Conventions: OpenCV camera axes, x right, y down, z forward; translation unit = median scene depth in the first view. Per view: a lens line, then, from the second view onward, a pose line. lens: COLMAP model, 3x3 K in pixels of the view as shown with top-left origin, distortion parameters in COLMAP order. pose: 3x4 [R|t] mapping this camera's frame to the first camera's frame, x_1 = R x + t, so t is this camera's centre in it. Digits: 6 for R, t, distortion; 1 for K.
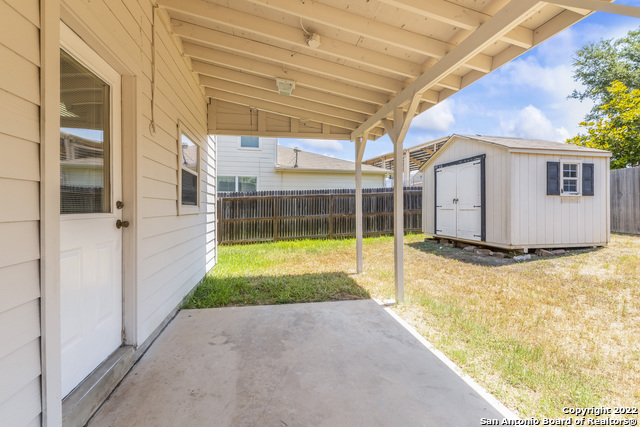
lens RADIAL K [[279.0, 0, 314.9], [0, 279.0, 210.5], [0, 0, 1]] dist [0.002783, 0.000023]
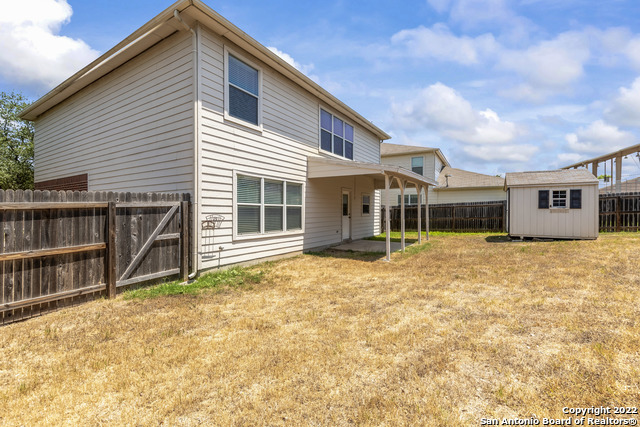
lens RADIAL K [[279.0, 0, 319.0], [0, 279.0, 212.2], [0, 0, 1]] dist [0.002783, 0.000023]
pose [[0.735290, 0.004695, -0.677737, 0.988492], [-0.009089, 0.999954, -0.002934, -0.011775], [0.677692, 0.008317, 0.735299, -1.326509]]
